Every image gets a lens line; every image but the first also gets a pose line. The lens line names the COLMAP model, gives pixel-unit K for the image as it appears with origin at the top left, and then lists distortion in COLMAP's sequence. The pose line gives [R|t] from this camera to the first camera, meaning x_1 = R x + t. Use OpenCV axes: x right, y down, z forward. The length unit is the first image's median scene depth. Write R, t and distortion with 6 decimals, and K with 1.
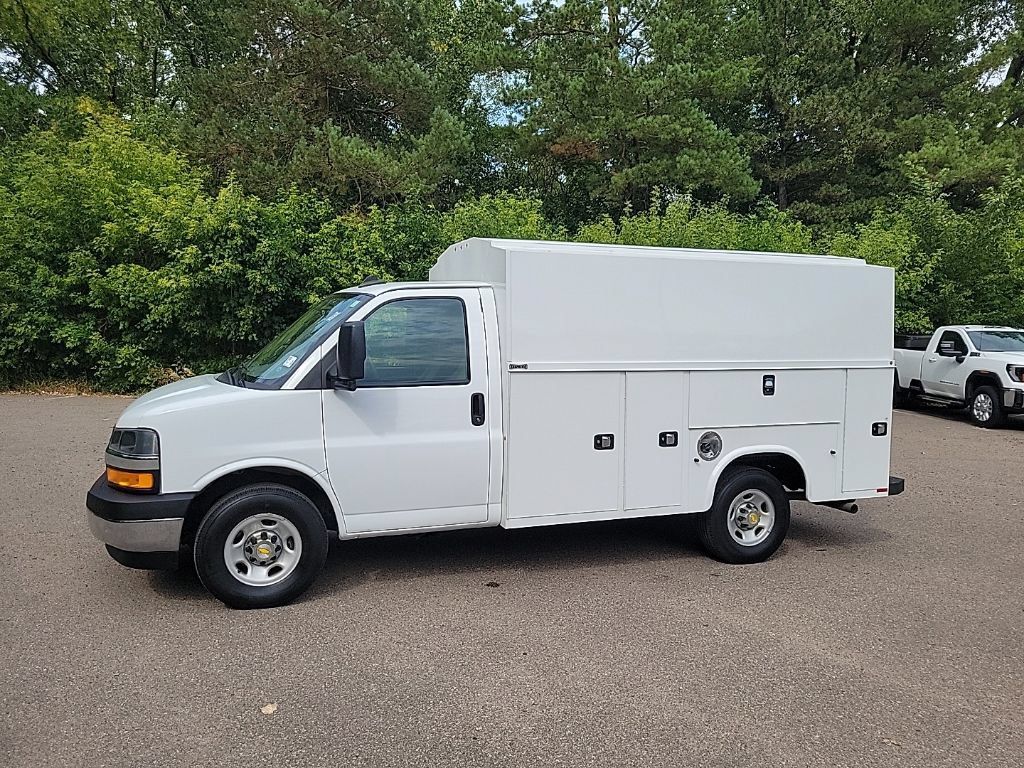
lens RADIAL K [[777.5, 0, 518.5], [0, 777.5, 402.9], [0, 0, 1]] dist [0.043787, 0.000921]
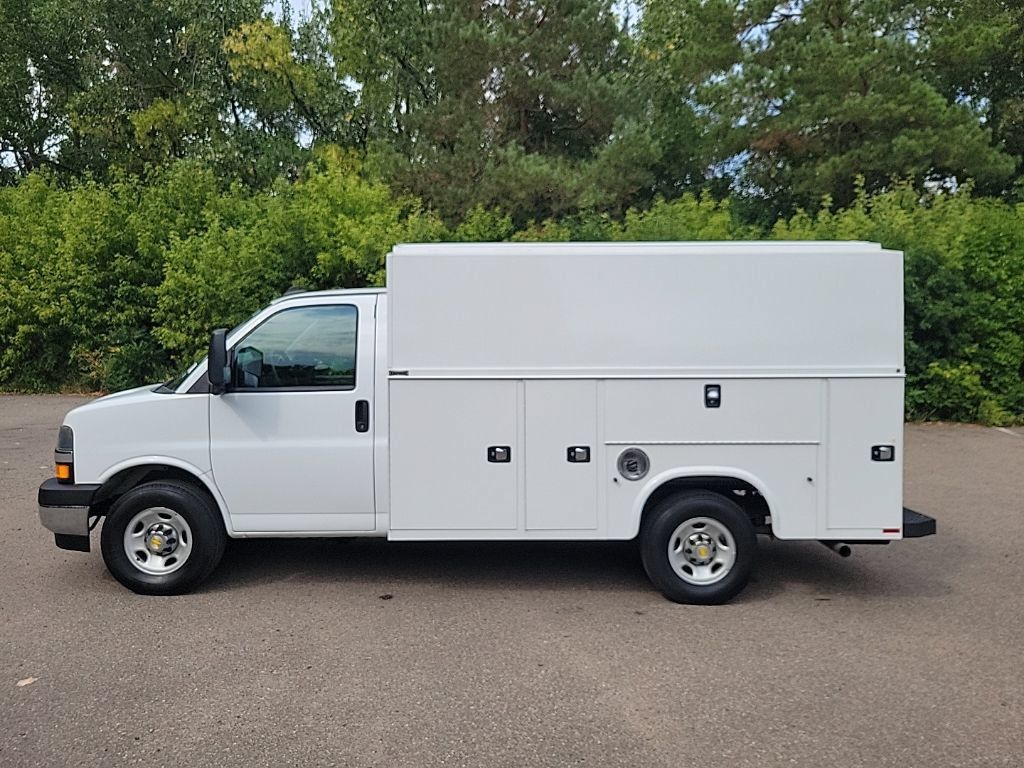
lens RADIAL K [[786.7, 0, 507.5], [0, 786.7, 387.7], [0, 0, 1]] dist [0.031880, -0.008914]
pose [[0.932963, 0.007241, -0.359899, 0.432448], [-0.021025, 0.999187, -0.034400, 0.002375], [0.359358, 0.039661, 0.932357, 0.117641]]
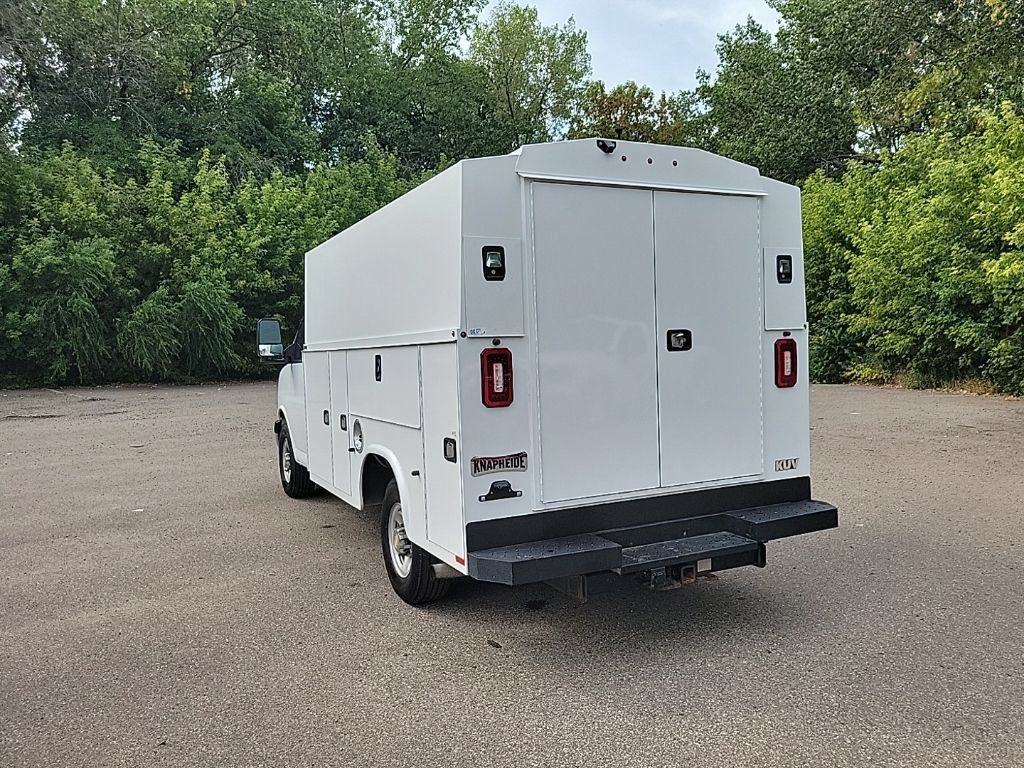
lens RADIAL K [[786.7, 0, 507.5], [0, 786.7, 387.7], [0, 0, 1]] dist [0.031880, -0.008914]
pose [[0.088299, 0.032699, -0.995557, 1.141343], [-0.060425, 0.997796, 0.027414, -0.033395], [0.994260, 0.057736, 0.090080, 1.086193]]
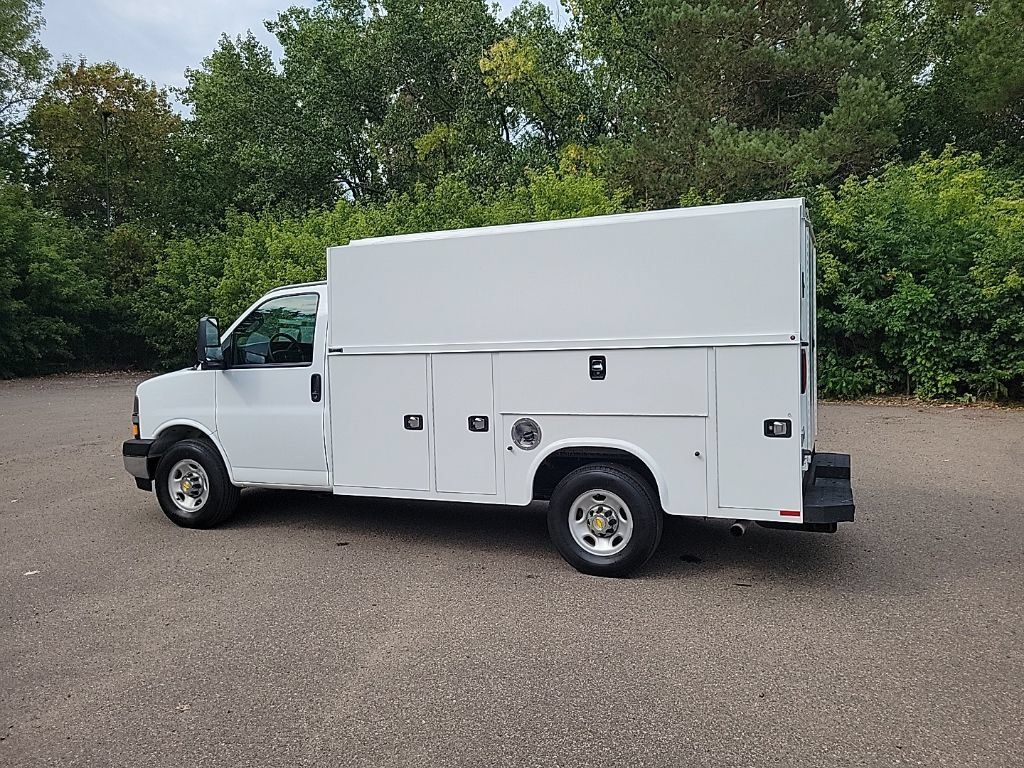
lens RADIAL K [[776.2, 0, 505.8], [0, 776.2, 384.0], [0, 0, 1]] dist [0.036526, -0.002181]
pose [[0.715371, 0.007992, -0.698699, 0.866100], [-0.029701, 0.999379, -0.018978, 0.014610], [0.698114, 0.034328, 0.715164, 0.329716]]
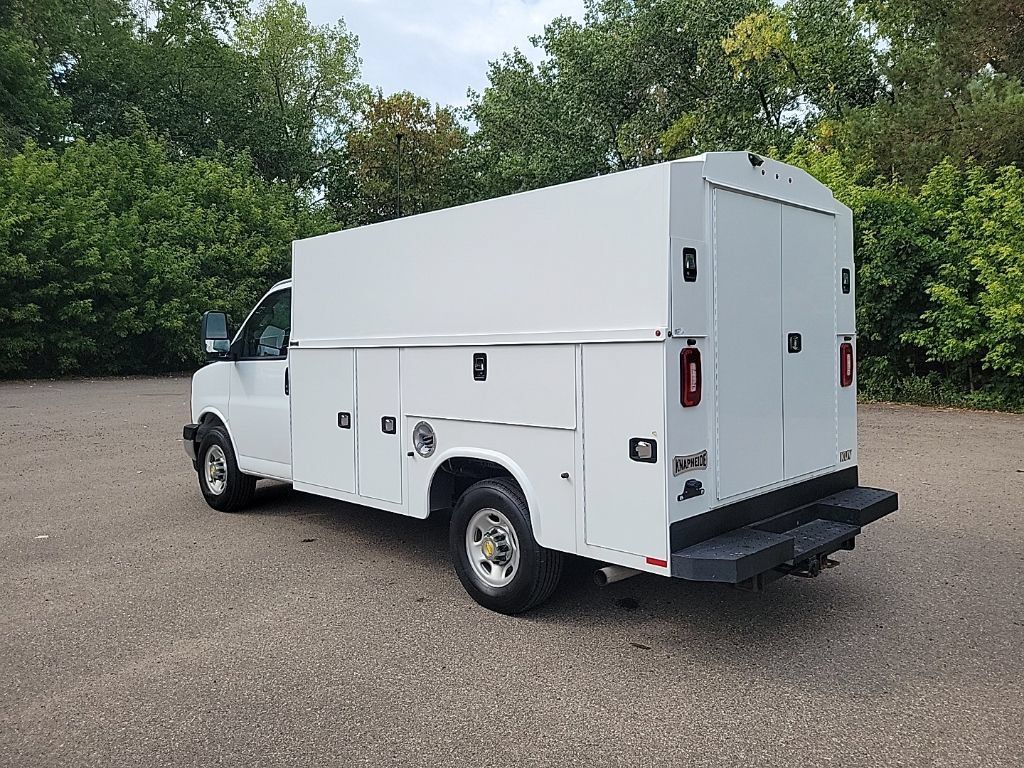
lens RADIAL K [[774.6, 0, 504.6], [0, 774.6, 359.1], [0, 0, 1]] dist [0.030813, -0.003027]
pose [[0.399867, -0.000770, -0.916573, 1.029806], [-0.063636, 0.997563, -0.028600, -0.010912], [0.914361, 0.069763, 0.398844, 0.747041]]
